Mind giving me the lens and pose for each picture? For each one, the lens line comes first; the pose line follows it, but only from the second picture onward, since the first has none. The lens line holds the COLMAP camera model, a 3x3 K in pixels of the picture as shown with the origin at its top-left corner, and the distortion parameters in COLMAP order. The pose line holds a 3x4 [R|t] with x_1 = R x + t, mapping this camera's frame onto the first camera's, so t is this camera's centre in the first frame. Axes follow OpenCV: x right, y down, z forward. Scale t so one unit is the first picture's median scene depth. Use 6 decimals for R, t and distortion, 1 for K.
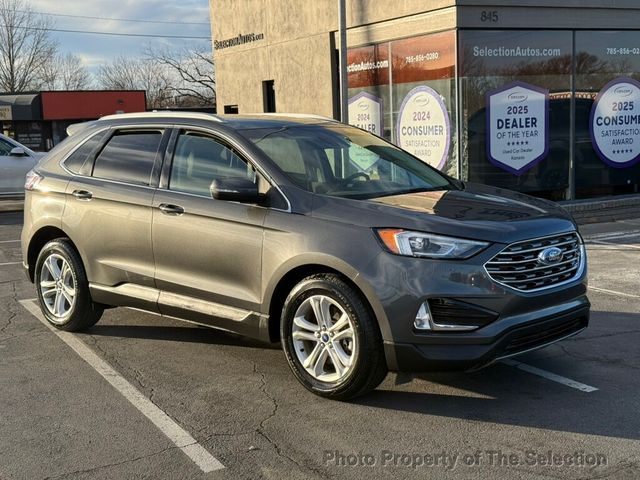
lens RADIAL K [[885.6, 0, 320.0], [0, 885.6, 240.0], [0, 0, 1]] dist [0.089141, -0.058432]
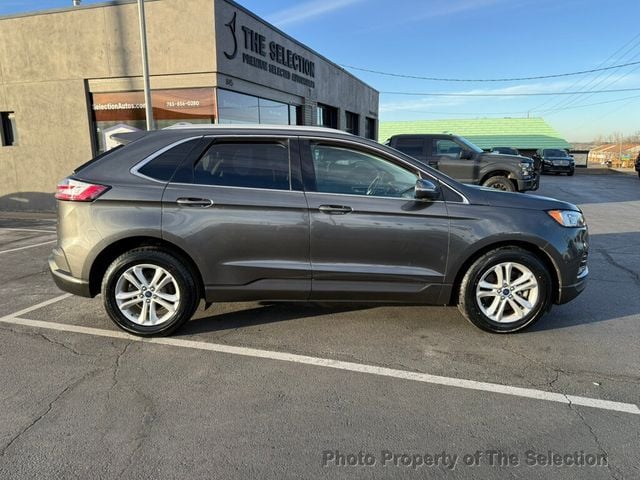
lens RADIAL K [[440.3, 0, 320.0], [0, 440.3, 240.0], [0, 0, 1]] dist [0.002167, -0.002601]
pose [[0.712793, -0.116783, 0.691583, -0.484923], [0.073148, 0.993041, 0.092296, -0.041019], [-0.697549, -0.015200, 0.716375, 0.504447]]
